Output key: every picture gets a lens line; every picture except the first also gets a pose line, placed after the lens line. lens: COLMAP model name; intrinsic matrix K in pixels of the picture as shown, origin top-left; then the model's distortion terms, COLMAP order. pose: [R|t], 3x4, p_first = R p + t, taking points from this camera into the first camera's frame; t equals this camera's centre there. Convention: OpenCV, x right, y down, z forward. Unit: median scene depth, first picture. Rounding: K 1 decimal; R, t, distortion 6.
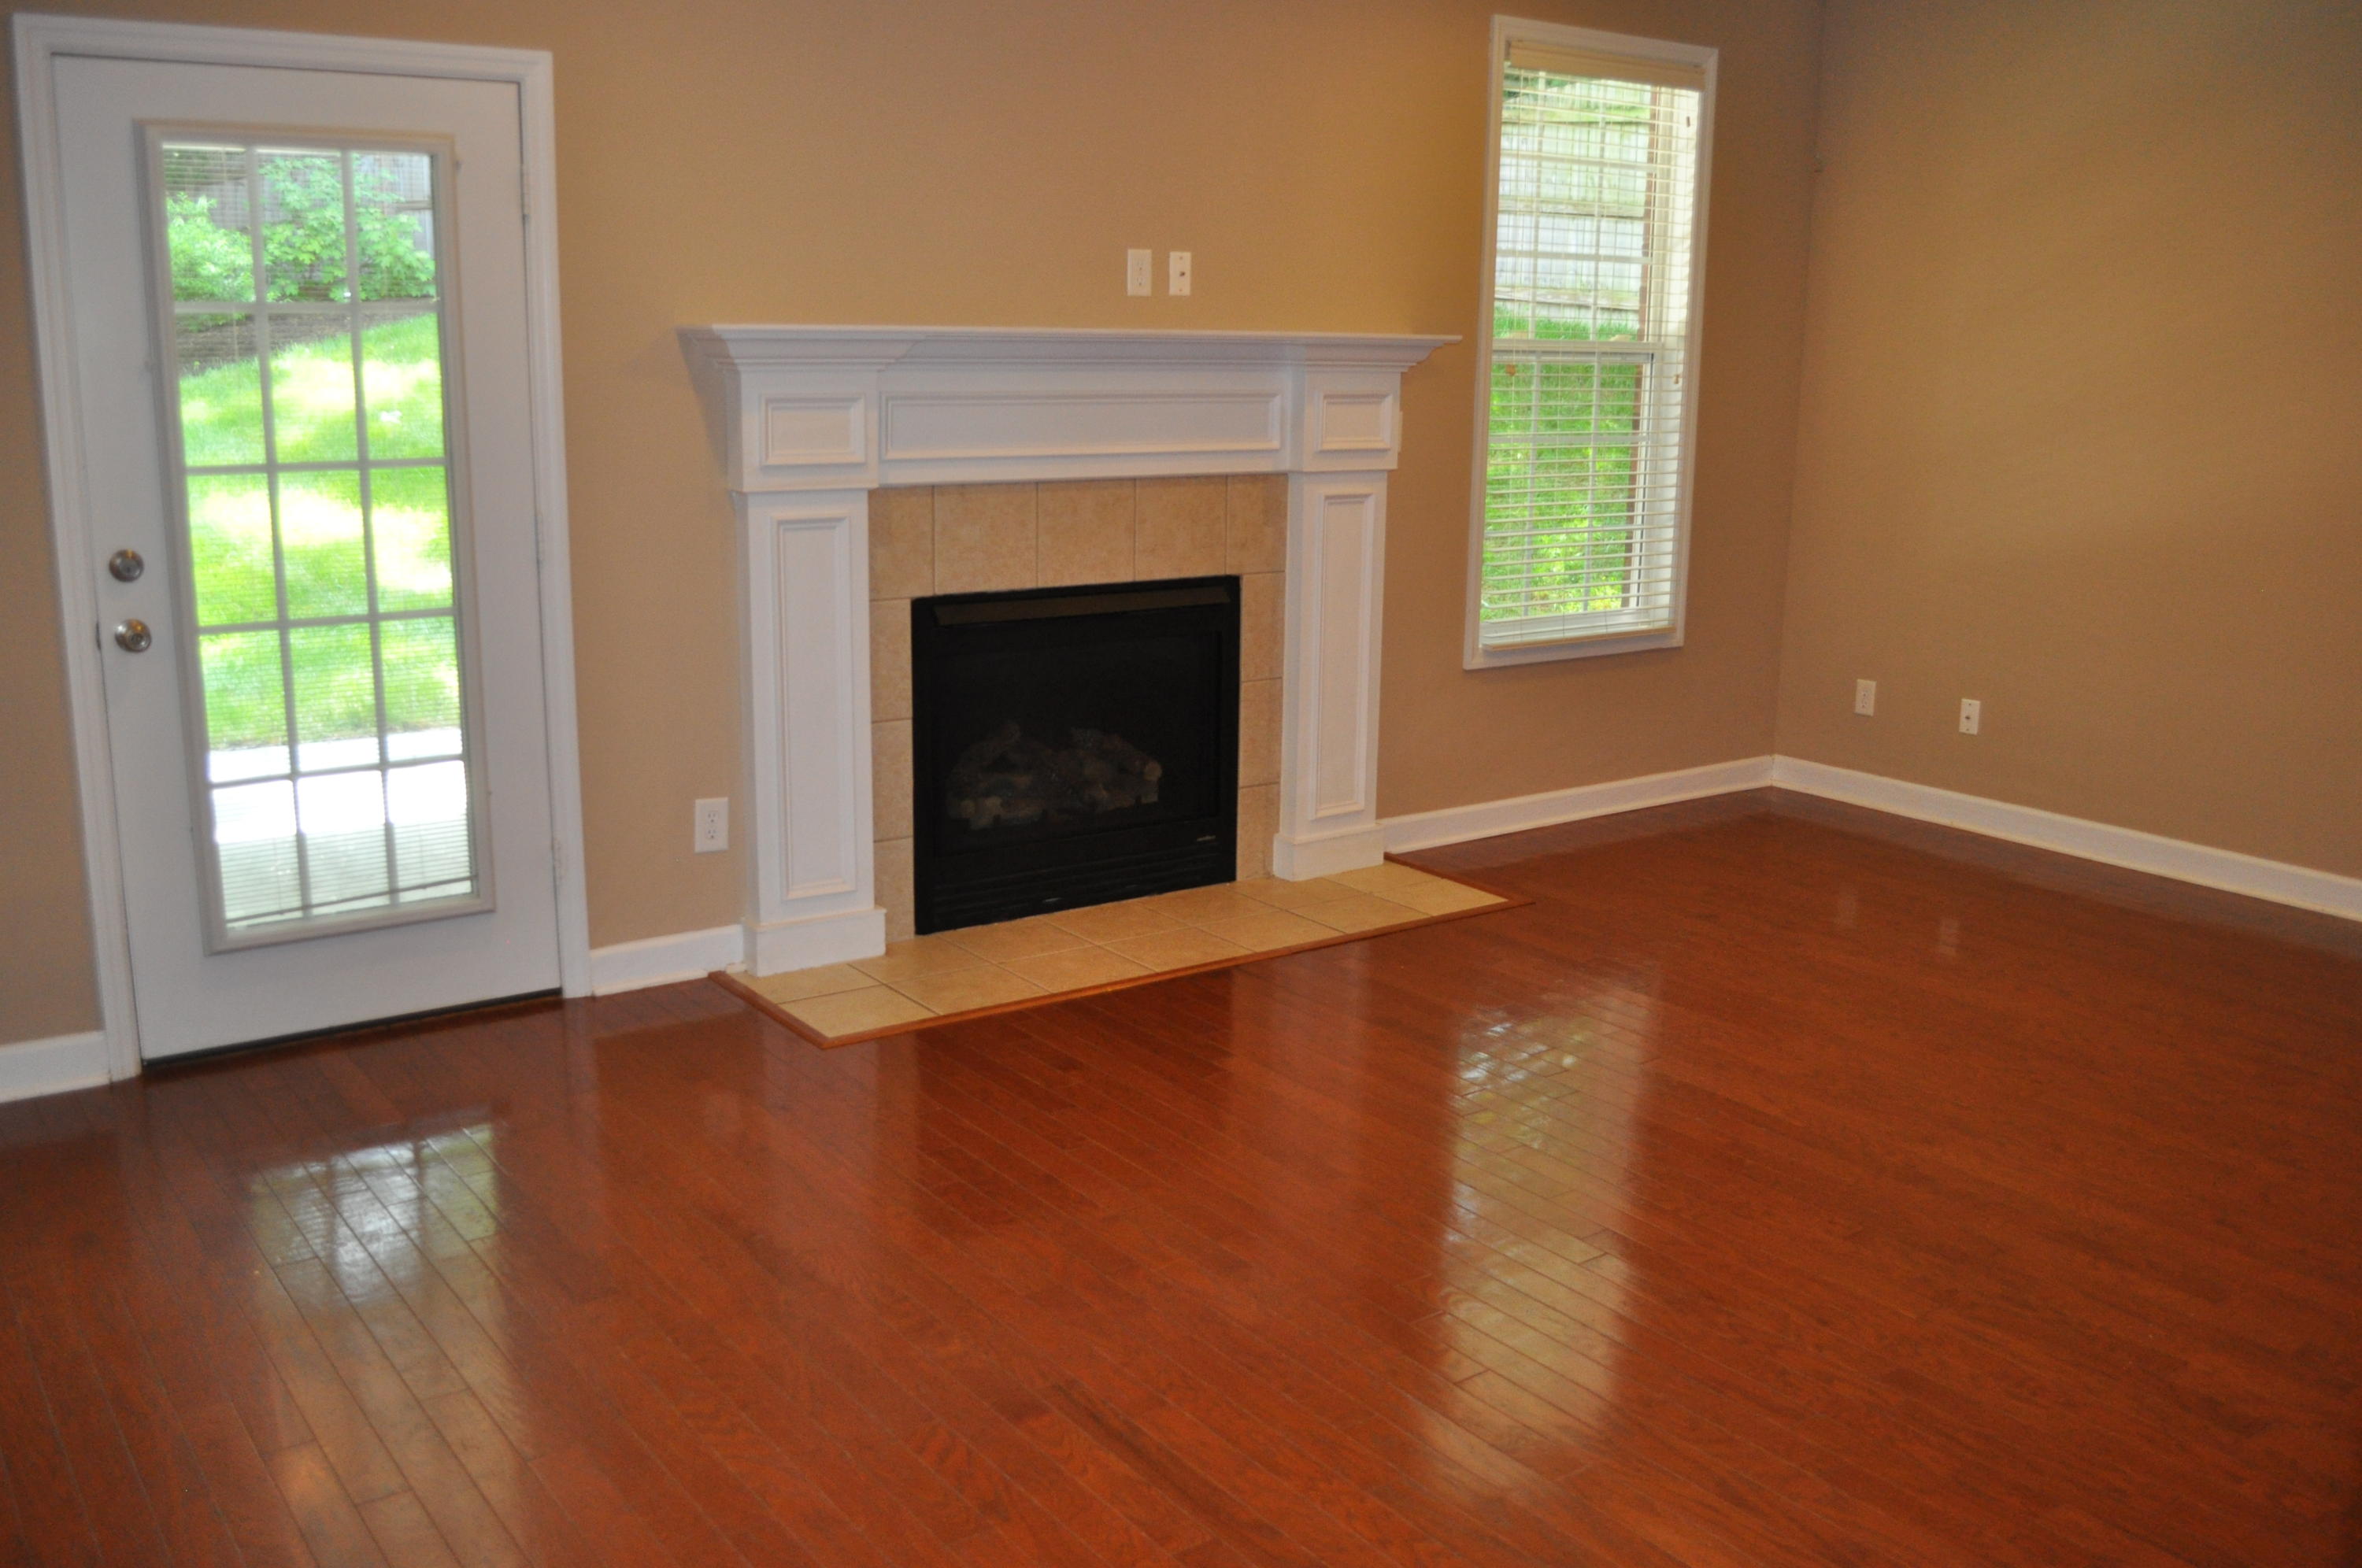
lens RADIAL K [[2050.3, 0, 1185.9], [0, 2050.3, 783.9], [0, 0, 1]] dist [-0.078033, 0.017178]
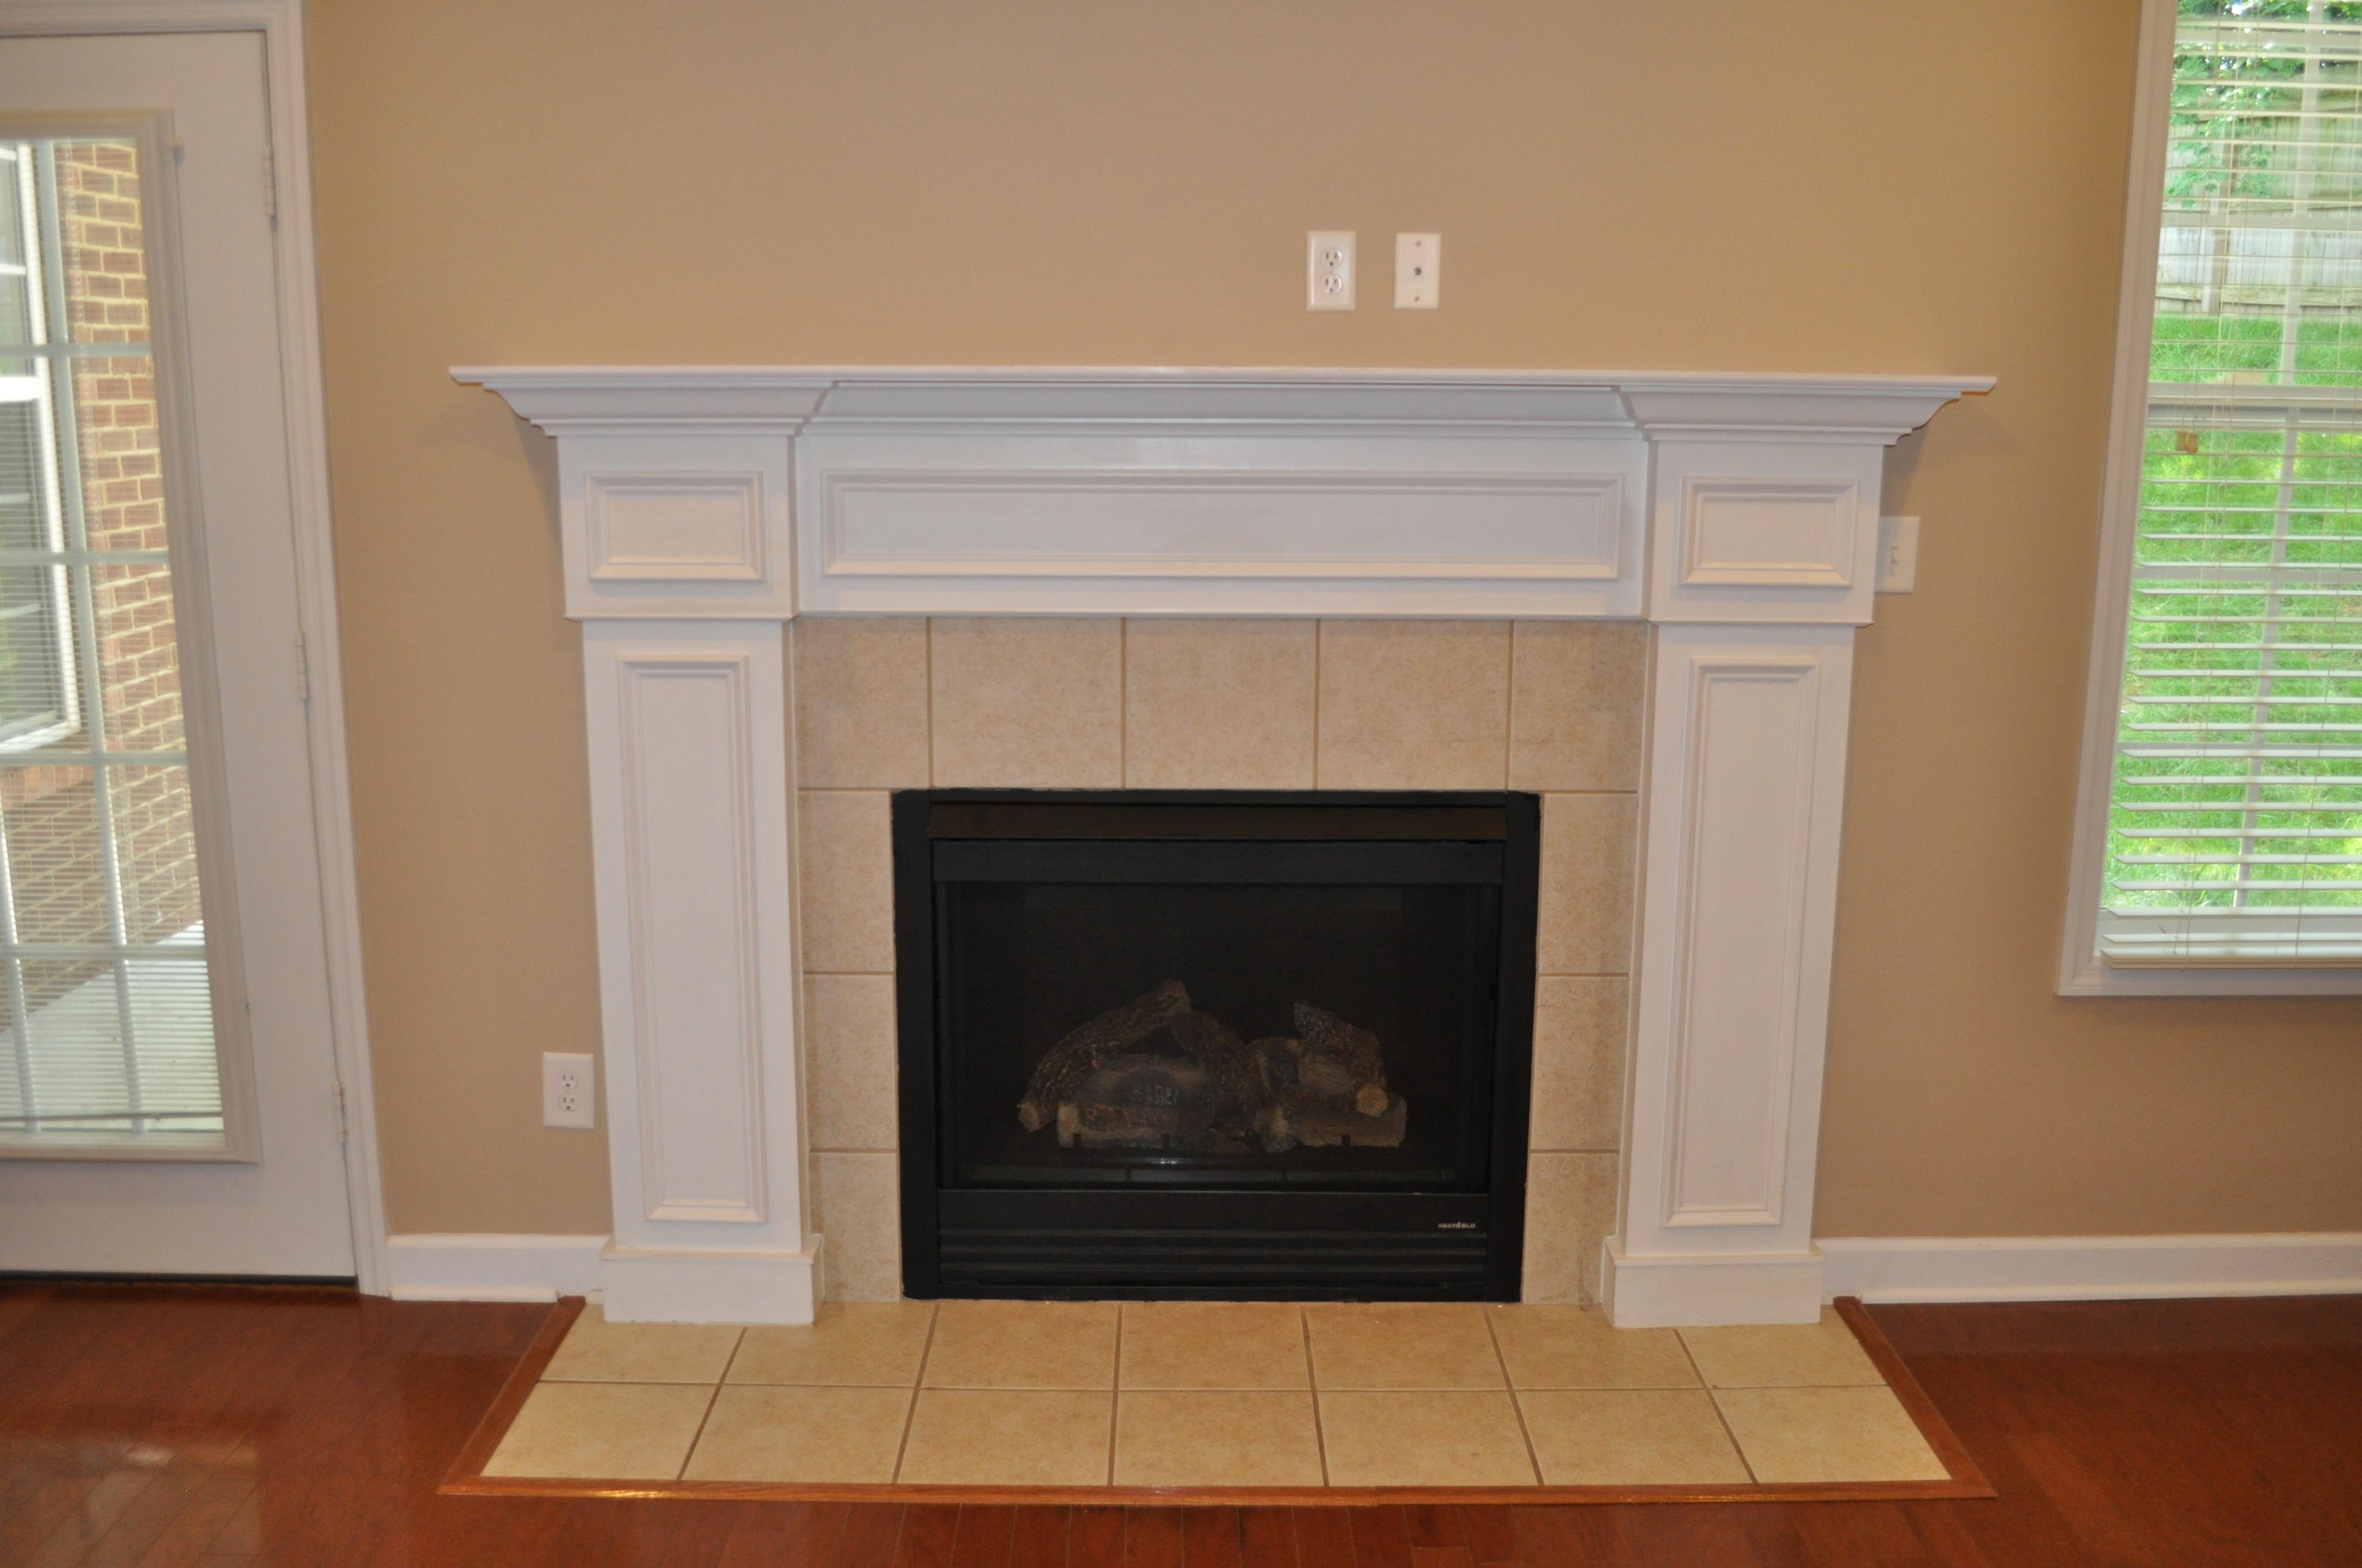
lens RADIAL K [[2050.3, 0, 1179.2], [0, 2050.3, 781.2], [0, 0, 1]] dist [-0.078033, 0.017178]
pose [[0.812778, 0.104700, -0.573088, 0.287878], [-0.118643, 0.992850, 0.013124, -0.106003], [0.570365, 0.057326, 0.819389, 0.495636]]
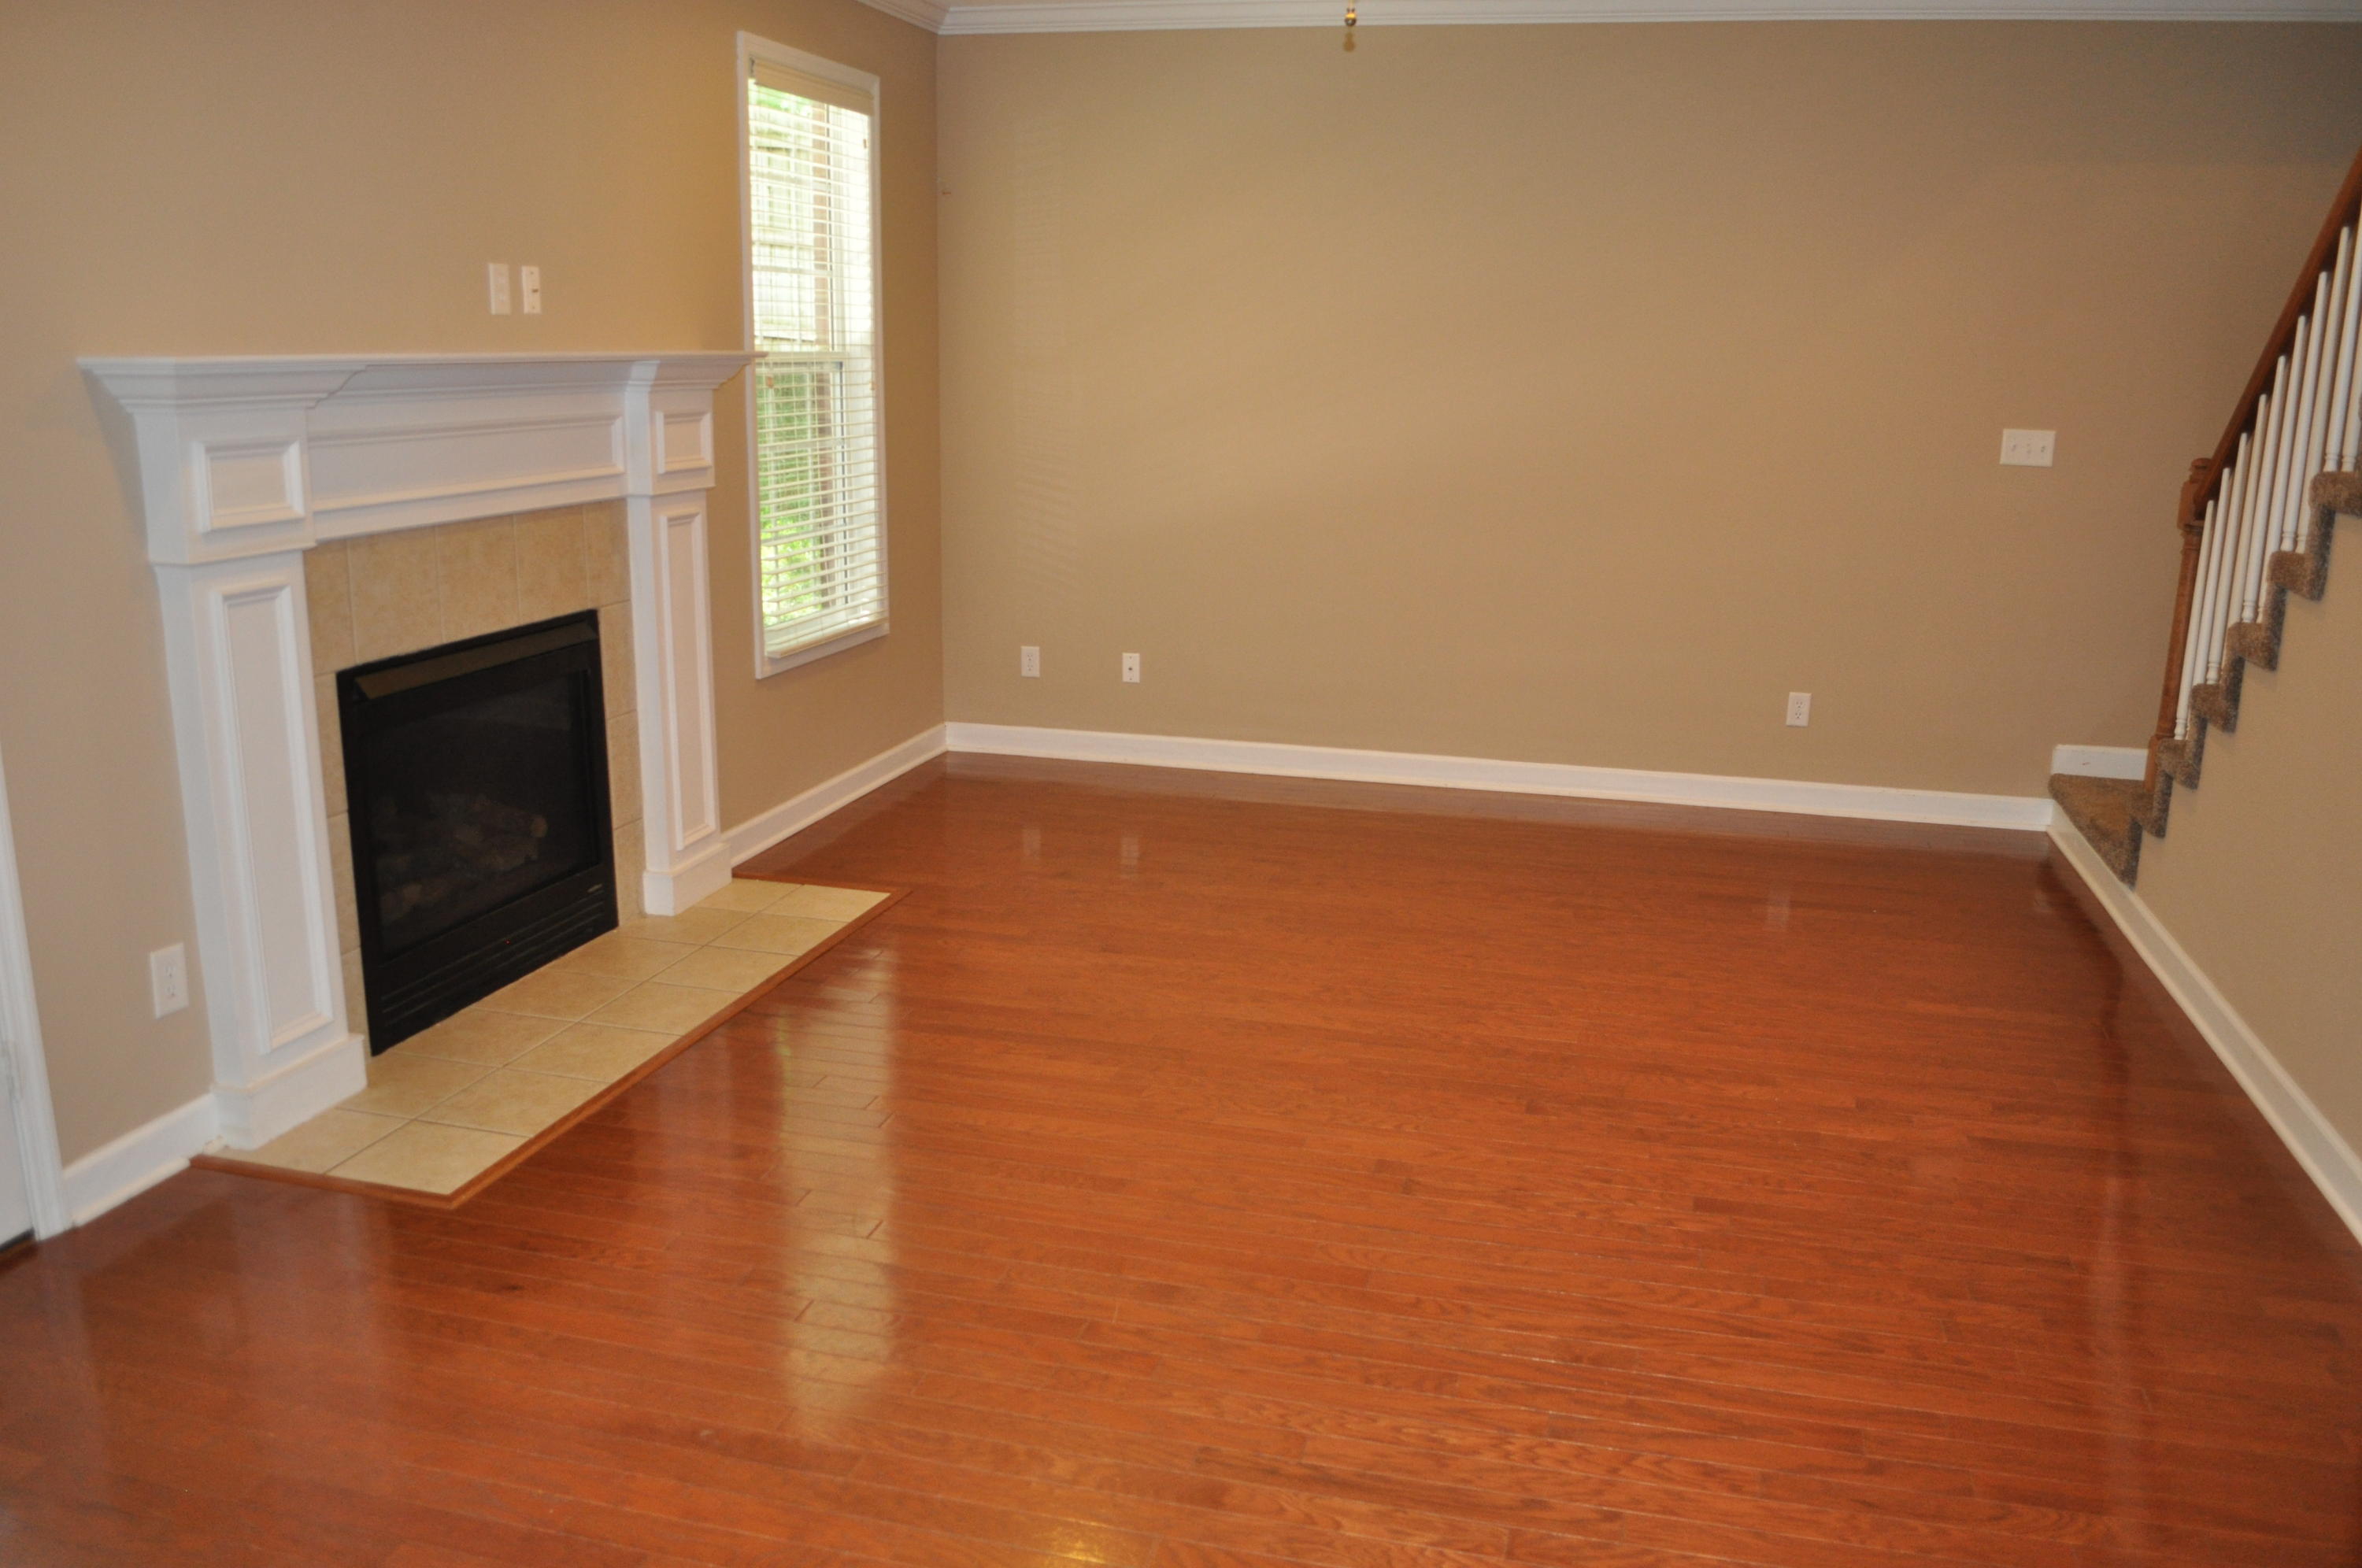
lens RADIAL K [[1859.6, 0, 1174.3], [0, 1859.6, 789.5], [0, 0, 1]] dist [-0.083565, 0.011559]
pose [[0.778014, -0.151325, 0.609750, -0.314919], [0.134116, 0.988190, 0.074119, -0.048857], [-0.613765, 0.024111, 0.789121, 0.172733]]
